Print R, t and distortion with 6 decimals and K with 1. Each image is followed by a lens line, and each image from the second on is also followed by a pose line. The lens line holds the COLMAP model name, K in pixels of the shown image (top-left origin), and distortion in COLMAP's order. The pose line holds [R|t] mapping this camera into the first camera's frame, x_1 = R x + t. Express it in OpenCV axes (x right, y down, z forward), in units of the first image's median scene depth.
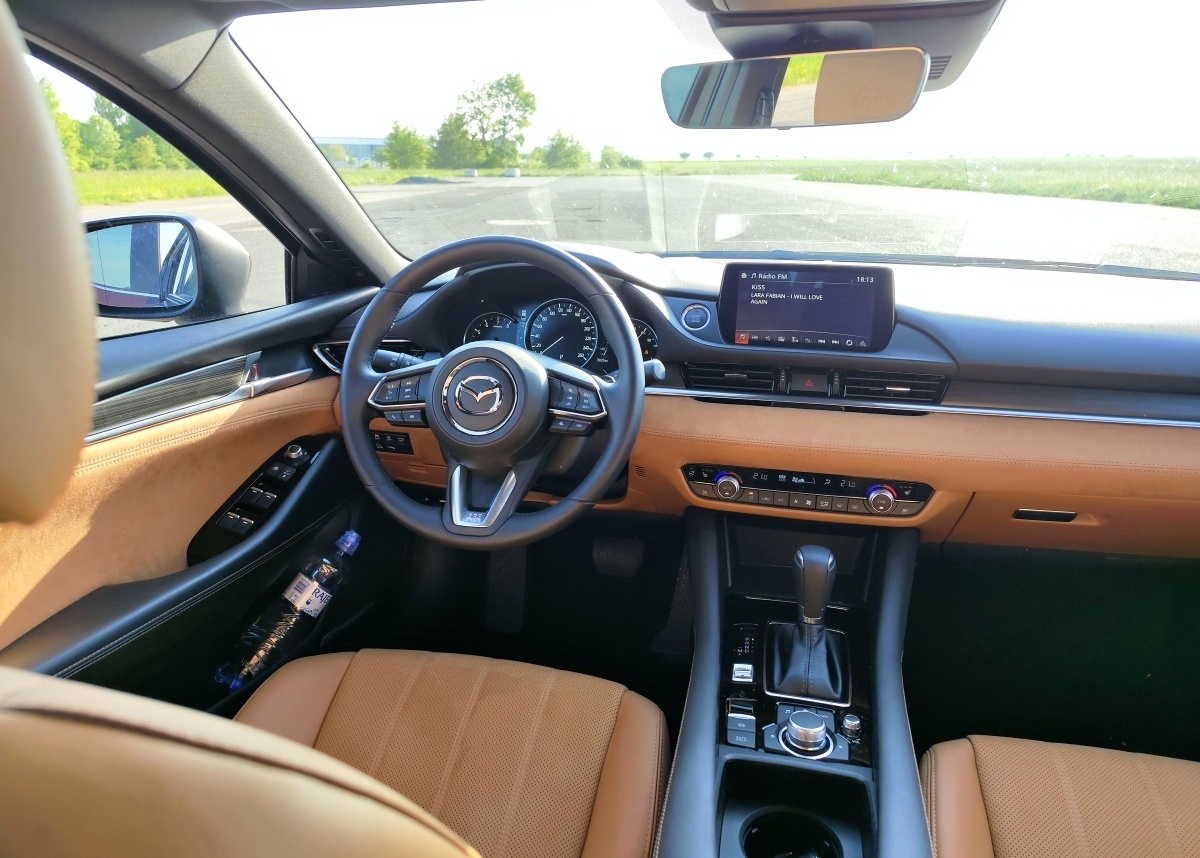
lens RADIAL K [[796.4, 0, 608.0], [0, 796.4, 420.7], [0, 0, 1]] dist [0.031950, -0.003004]
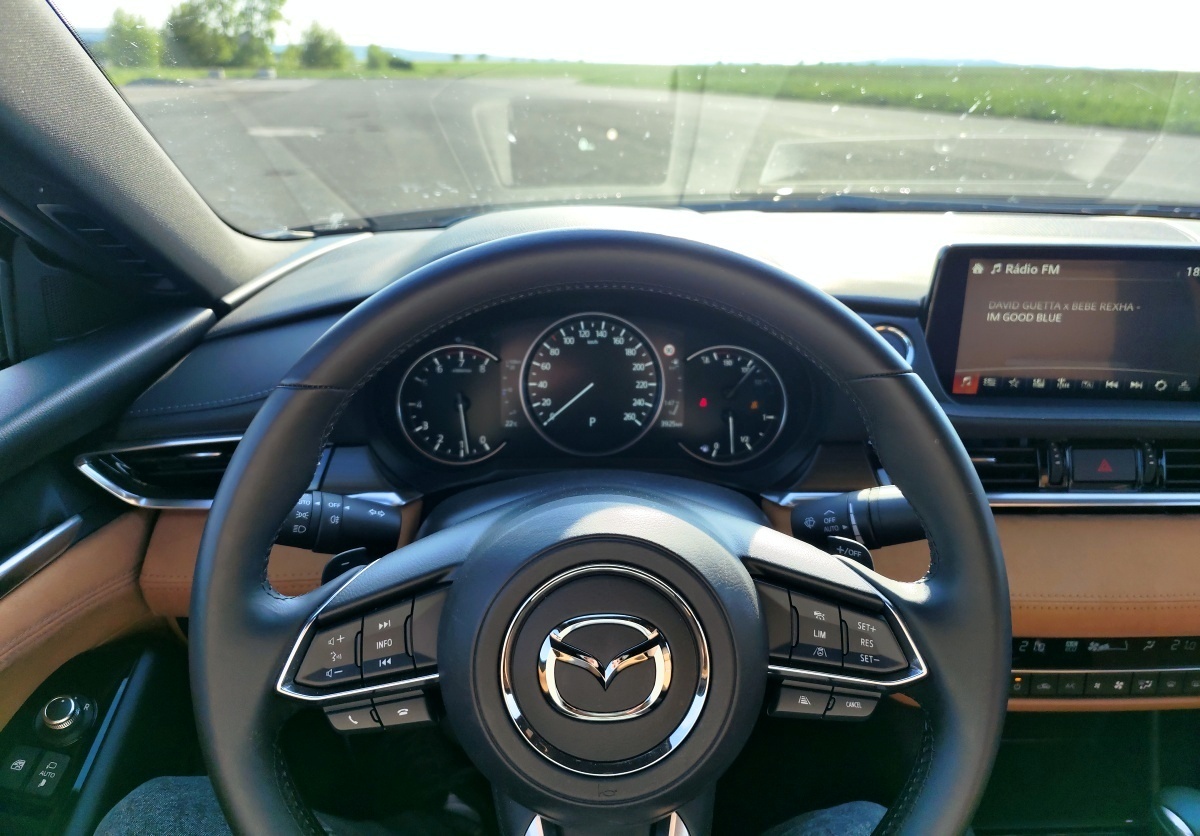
lens RADIAL K [[816.5, 0, 594.2], [0, 816.5, 407.1], [0, 0, 1]] dist [0.017624, -0.010025]
pose [[0.970761, -0.085491, 0.224311, -0.194000], [0.066382, 0.993599, 0.091403, -0.151002], [-0.230689, -0.073840, 0.970222, 0.506470]]
